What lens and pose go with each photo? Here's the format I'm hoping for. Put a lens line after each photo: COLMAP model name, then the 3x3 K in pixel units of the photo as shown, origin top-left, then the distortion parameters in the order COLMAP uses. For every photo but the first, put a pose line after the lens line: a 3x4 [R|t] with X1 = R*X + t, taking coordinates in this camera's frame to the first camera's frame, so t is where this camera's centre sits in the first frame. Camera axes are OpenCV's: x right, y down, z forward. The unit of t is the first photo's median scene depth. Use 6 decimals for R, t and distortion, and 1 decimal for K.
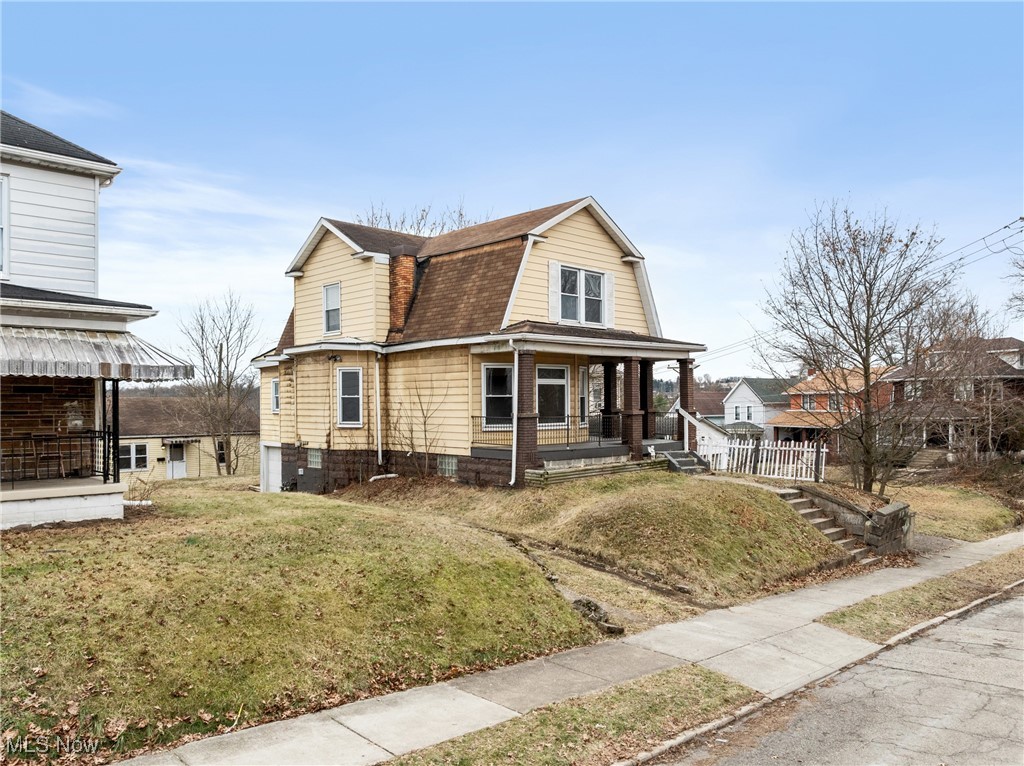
lens RADIAL K [[745.4, 0, 544.2], [0, 745.4, 410.6], [0, 0, 1]] dist [-0.001371, -0.000697]
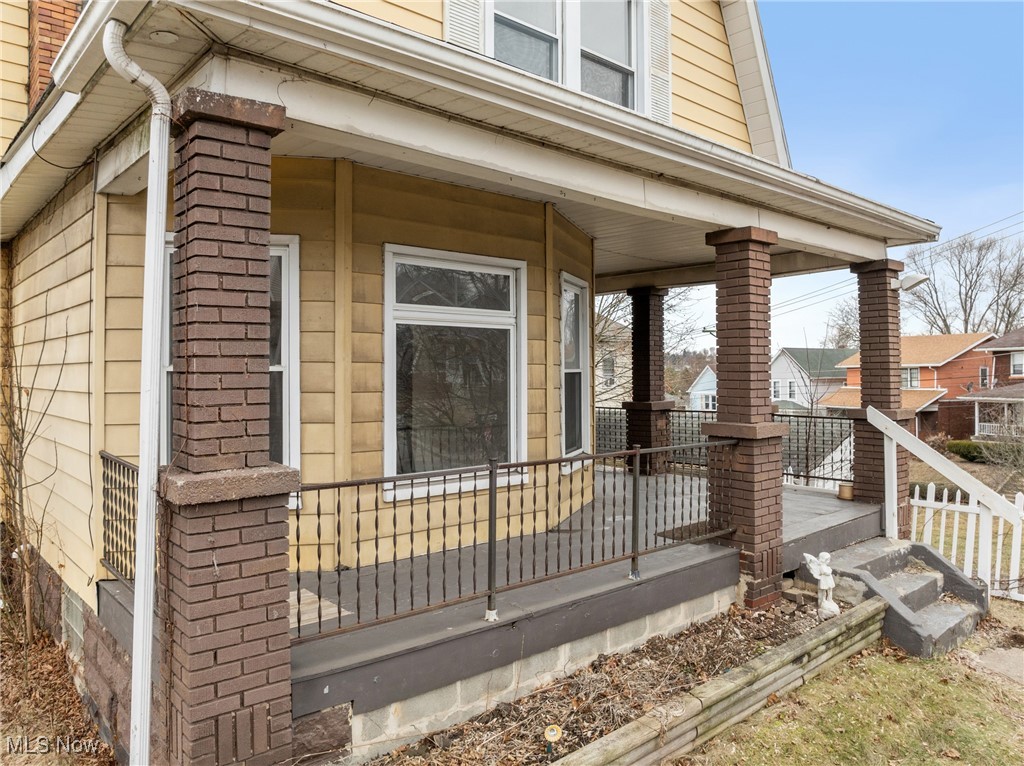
lens RADIAL K [[724.3, 0, 512.0], [0, 724.3, 383.0], [0, 0, 1]] dist [-0.010521, -0.004303]
pose [[0.998495, 0.004300, -0.054682, 0.042154], [-0.004239, 0.999990, 0.001235, -0.014106], [0.054687, -0.001001, 0.998503, 0.689510]]
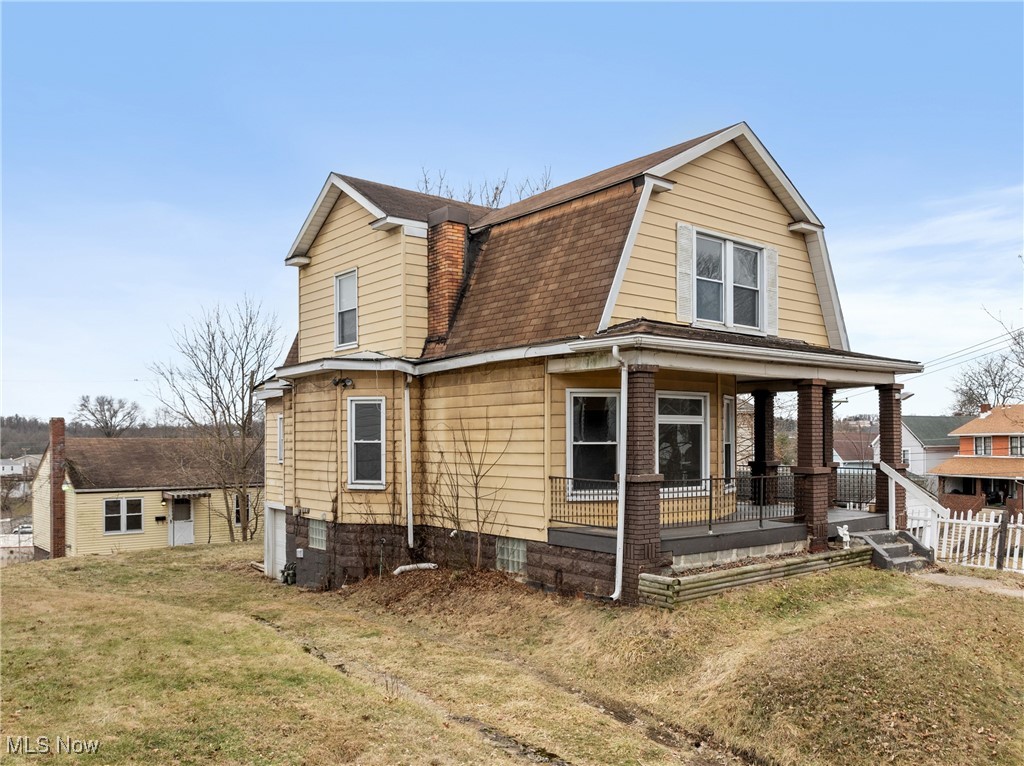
lens RADIAL K [[827.9, 0, 605.6], [0, 827.9, 449.9], [0, 0, 1]] dist [-0.000367, -0.001396]
pose [[0.998615, 0.004501, -0.052416, -0.015015], [-0.004571, 0.999989, -0.001204, -0.012047], [0.052410, 0.001442, 0.998625, 0.295659]]
